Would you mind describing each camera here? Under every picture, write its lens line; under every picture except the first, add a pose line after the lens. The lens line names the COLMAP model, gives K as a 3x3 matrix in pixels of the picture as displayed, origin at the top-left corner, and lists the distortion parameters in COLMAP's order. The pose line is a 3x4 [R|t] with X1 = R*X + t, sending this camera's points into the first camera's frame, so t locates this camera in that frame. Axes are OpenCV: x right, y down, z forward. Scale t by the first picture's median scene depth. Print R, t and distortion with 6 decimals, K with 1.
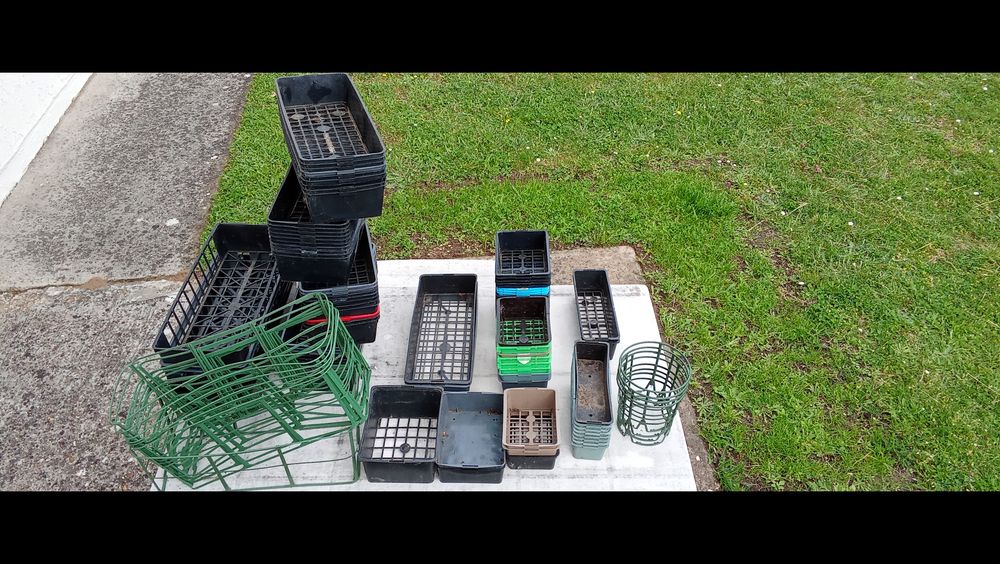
lens RADIAL K [[780.7, 0, 500.0], [0, 780.7, 282.0], [0, 0, 1]] dist [0.123686, -0.217408]
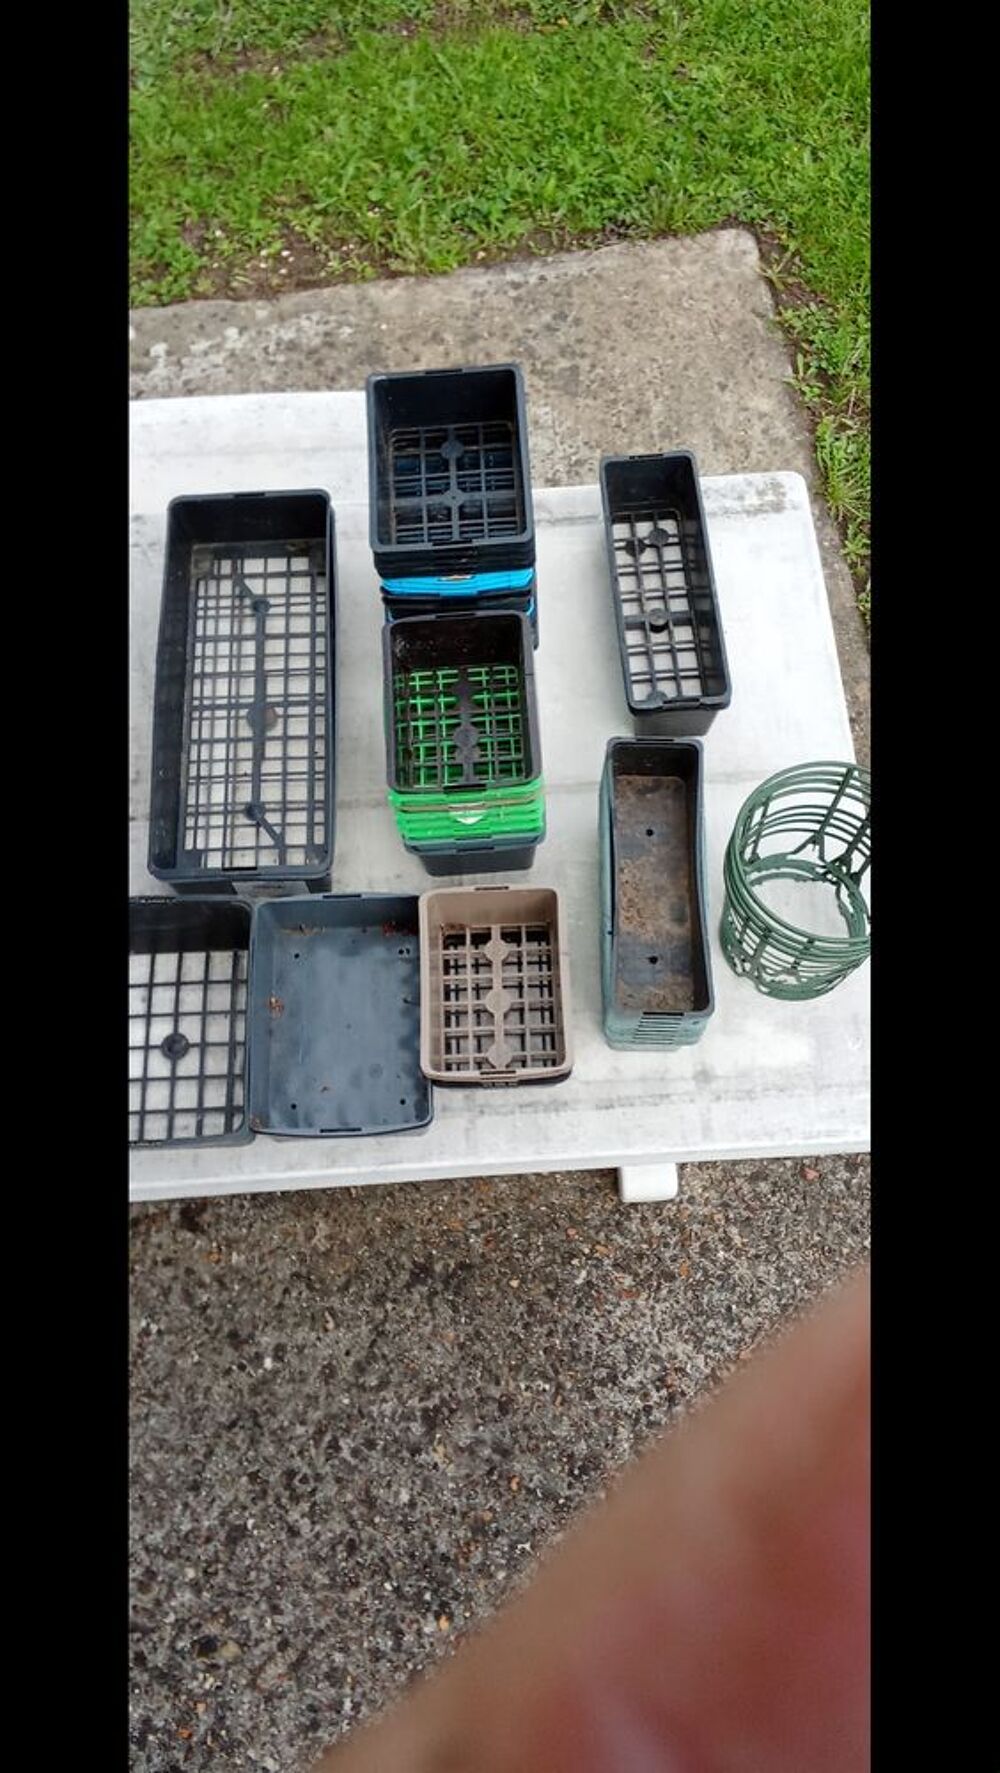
lens RADIAL K [[1384.1, 0, 500.0], [0, 1384.1, 886.5], [0, 0, 1]] dist [0.123686, -0.217408]
pose [[0.998166, -0.060535, -0.000057, 0.037355], [0.053439, 0.880728, 0.470598, -0.147609], [-0.028437, -0.469739, 0.882347, 0.359598]]
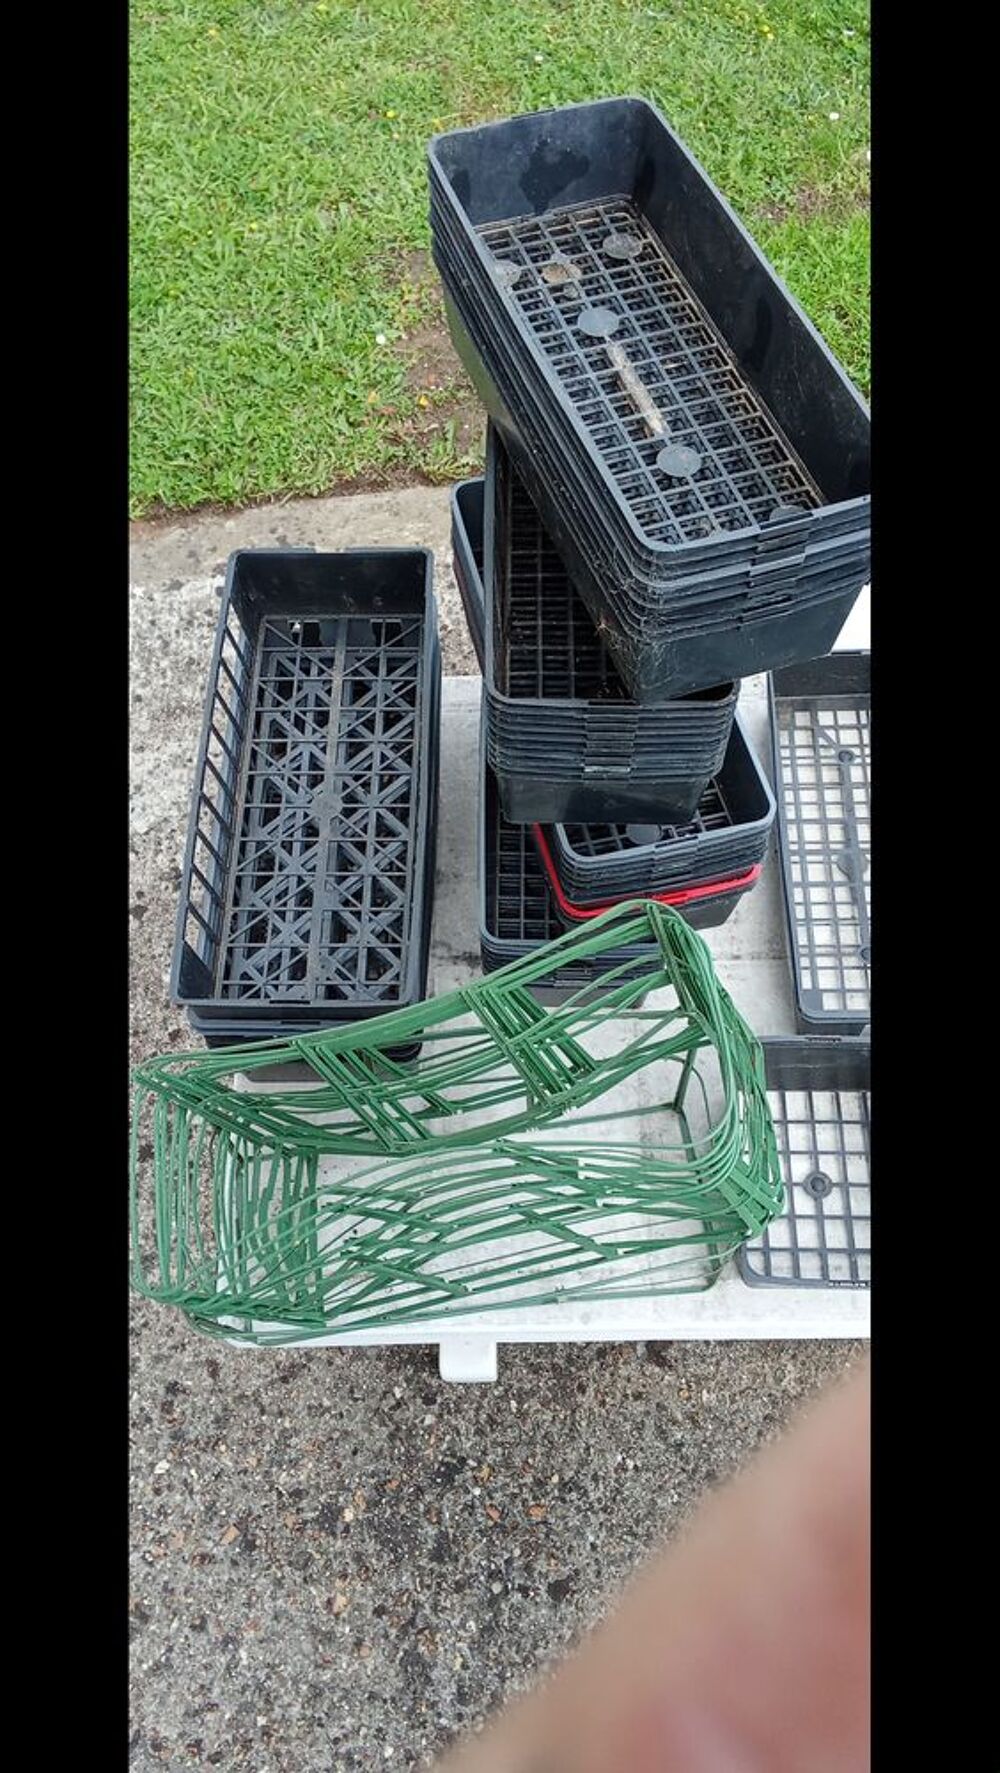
lens RADIAL K [[1383.4, 0, 500.0], [0, 1383.4, 886.5], [0, 0, 1]] dist [0.113446, -0.201343]
pose [[0.998594, -0.028540, -0.044667, -0.207093], [0.043687, 0.920361, 0.388621, -0.175215], [0.030019, -0.390026, 0.920314, 0.345021]]
